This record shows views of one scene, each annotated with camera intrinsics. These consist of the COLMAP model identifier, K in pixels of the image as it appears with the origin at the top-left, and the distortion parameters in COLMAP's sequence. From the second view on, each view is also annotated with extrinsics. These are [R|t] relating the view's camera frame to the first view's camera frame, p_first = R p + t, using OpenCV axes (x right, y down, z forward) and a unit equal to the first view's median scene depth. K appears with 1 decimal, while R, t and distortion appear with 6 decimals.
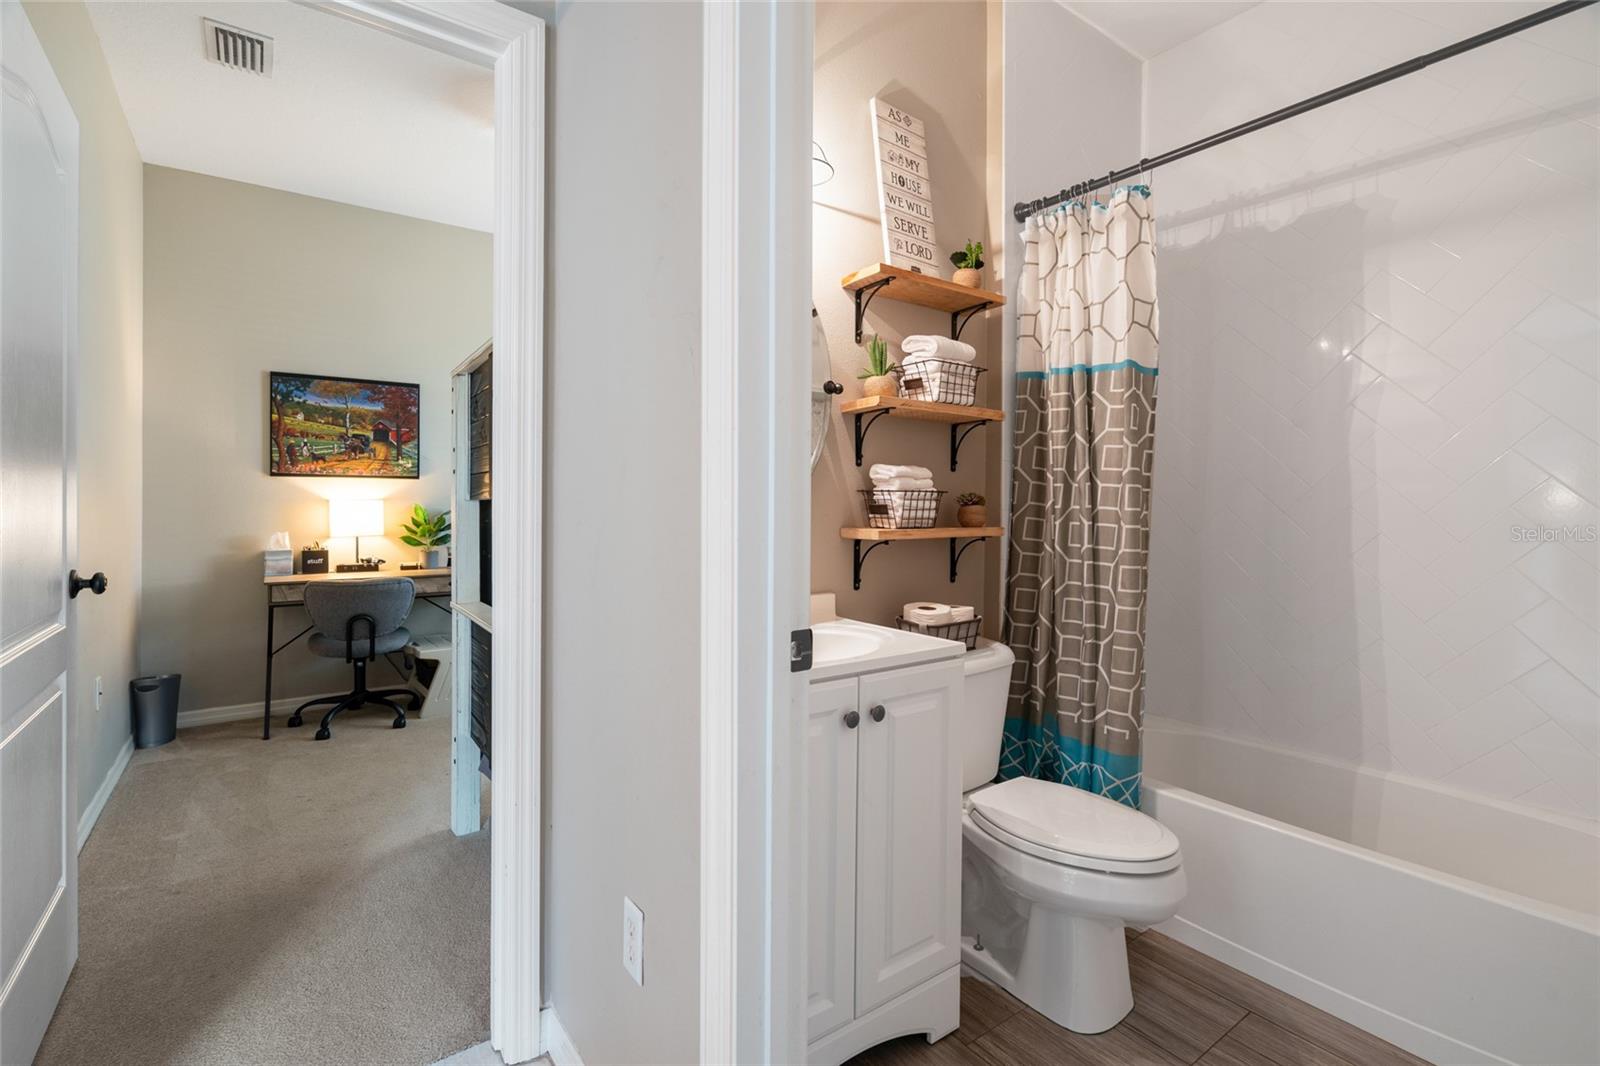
lens RADIAL K [[735.6, 0, 794.9], [0, 735.6, 491.1], [0, 0, 1]] dist [-0.004806, 0.000894]
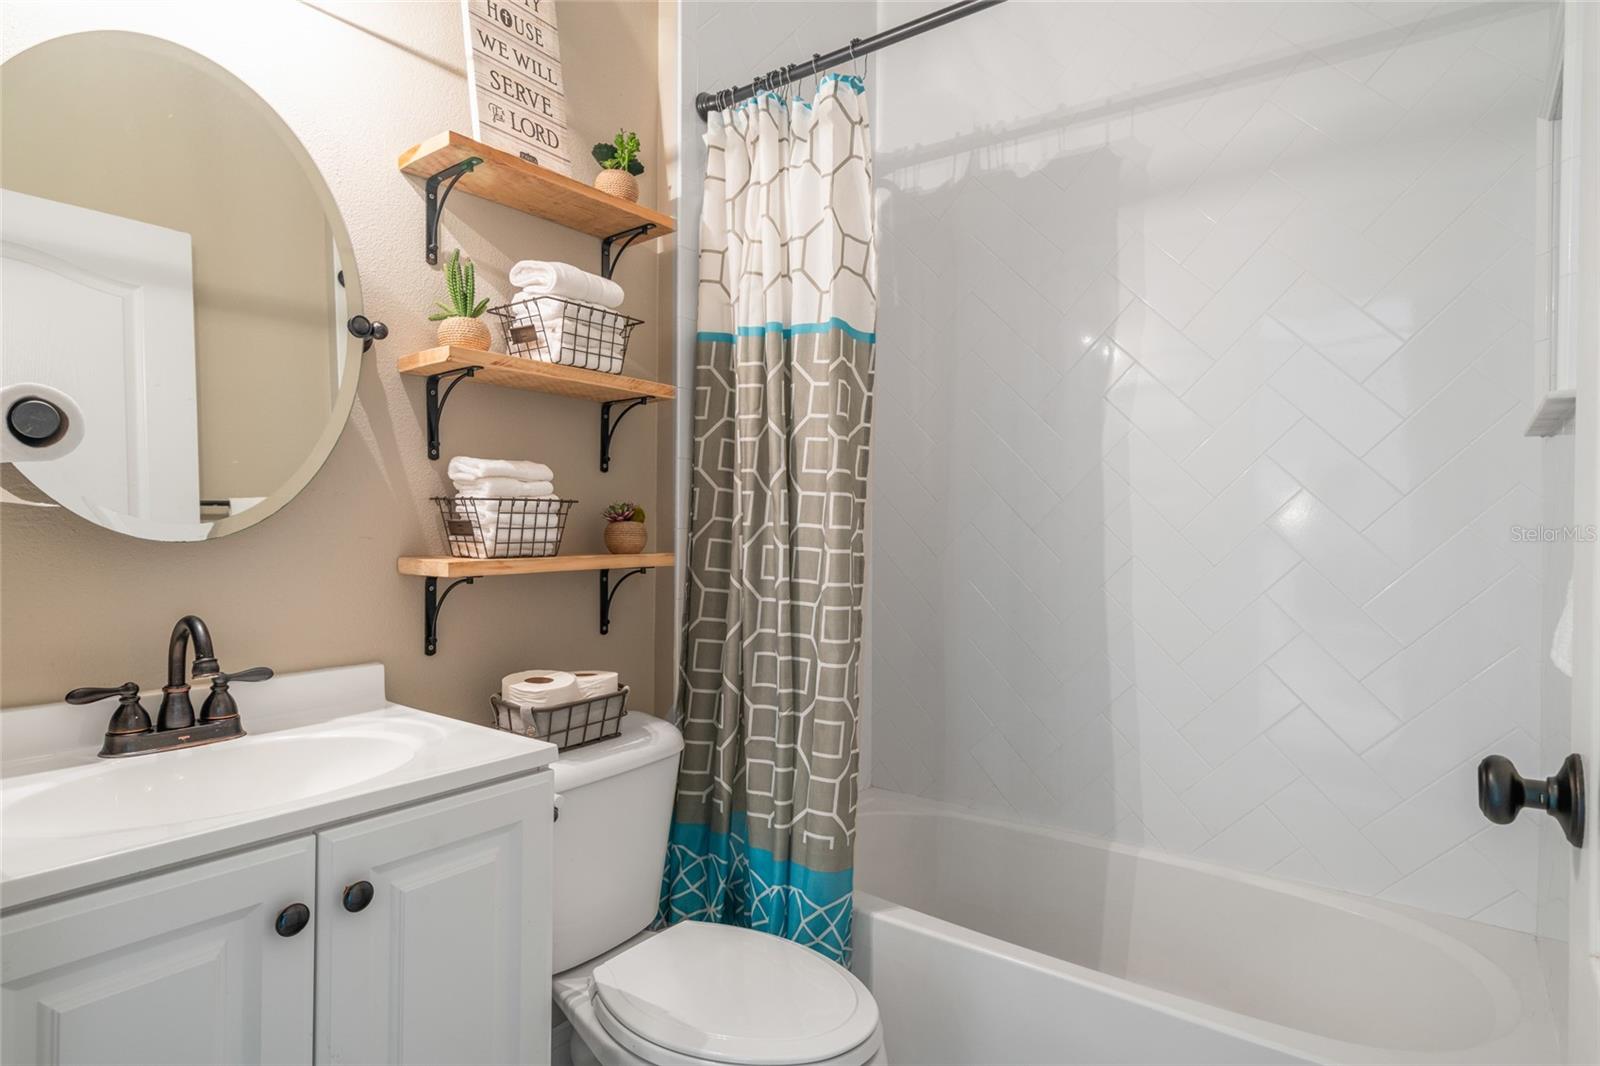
lens RADIAL K [[877.2, 0, 797.8], [0, 877.2, 500.6], [0, 0, 1]] dist [0.000013, 0.000466]
pose [[0.956123, 0.007050, 0.292880, 0.165291], [-0.005700, 0.999969, -0.005463, 0.003583], [-0.292909, 0.003553, 0.956134, 0.188987]]
